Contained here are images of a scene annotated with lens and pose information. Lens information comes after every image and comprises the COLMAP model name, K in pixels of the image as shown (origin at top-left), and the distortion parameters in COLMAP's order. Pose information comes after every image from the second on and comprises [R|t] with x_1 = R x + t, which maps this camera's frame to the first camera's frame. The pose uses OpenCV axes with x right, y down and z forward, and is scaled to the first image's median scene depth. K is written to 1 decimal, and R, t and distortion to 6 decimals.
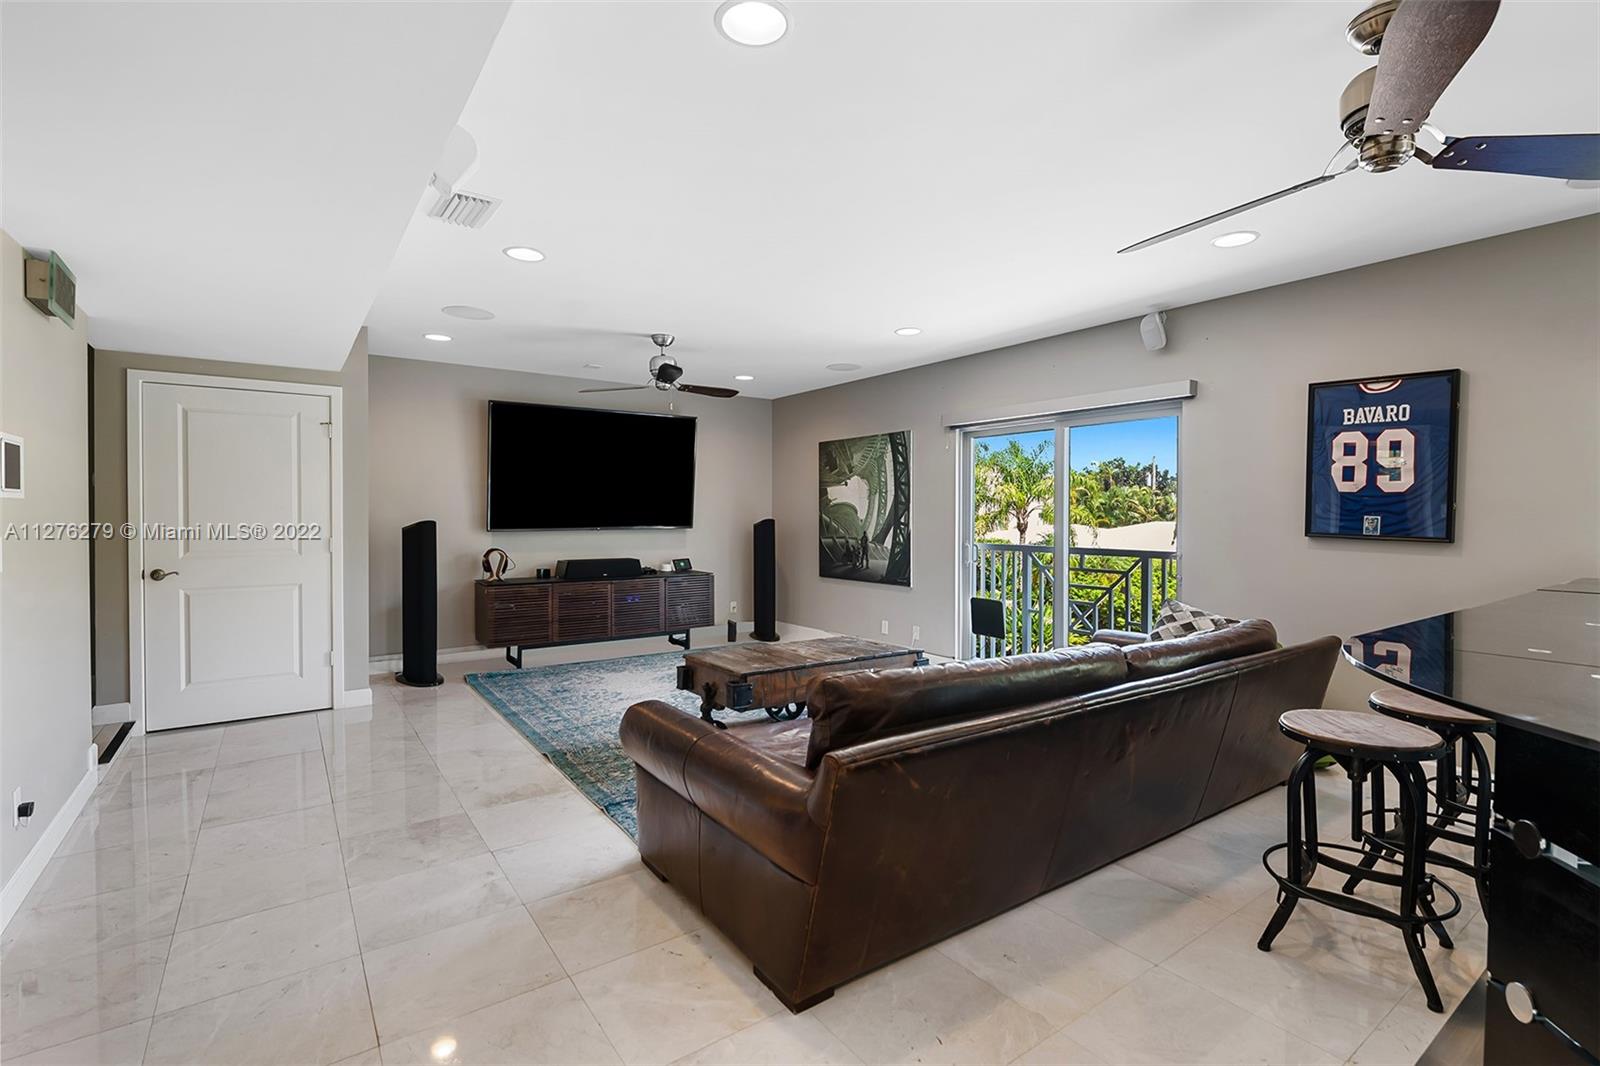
lens RADIAL K [[734.5, 0, 807.2], [0, 734.5, 523.5], [0, 0, 1]] dist [-0.002563, -0.003603]
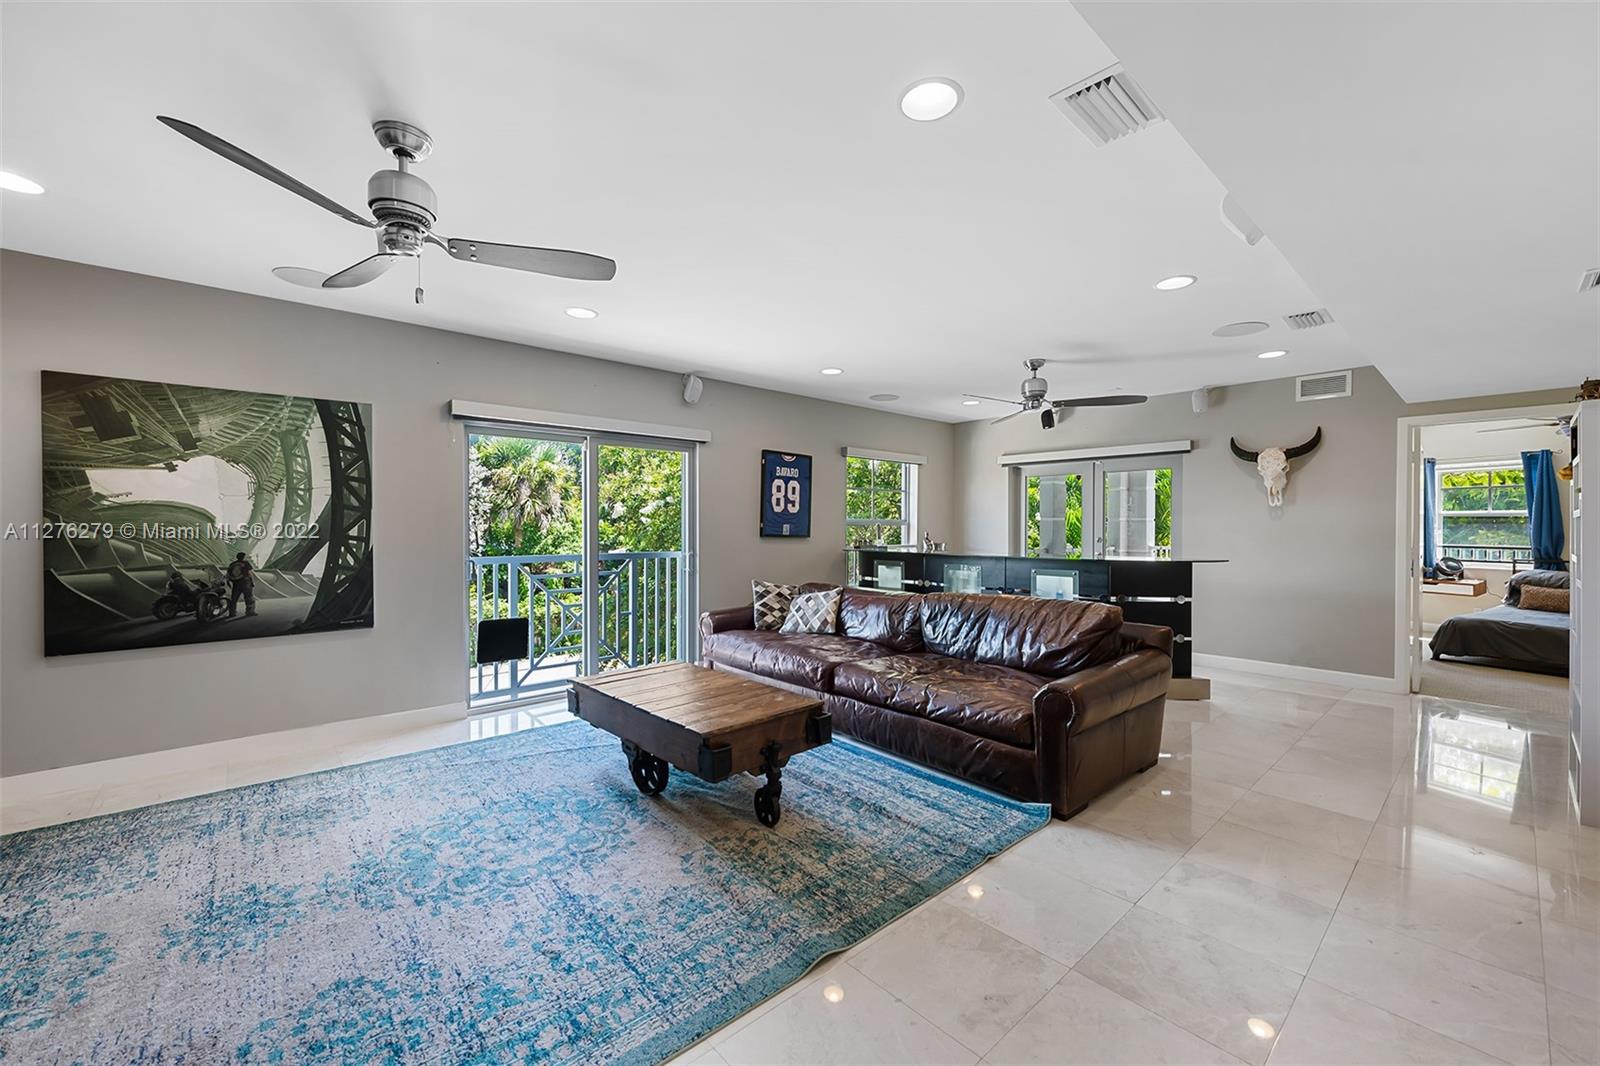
lens RADIAL K [[638.1, 0, 803.3], [0, 638.1, 531.2], [0, 0, 1]] dist [-0.000789, -0.000027]
pose [[-0.107148, -0.011094, 0.994181, -0.508059], [0.012292, 0.999847, 0.012482, -0.008245], [-0.994167, 0.013558, -0.106995, 0.651429]]
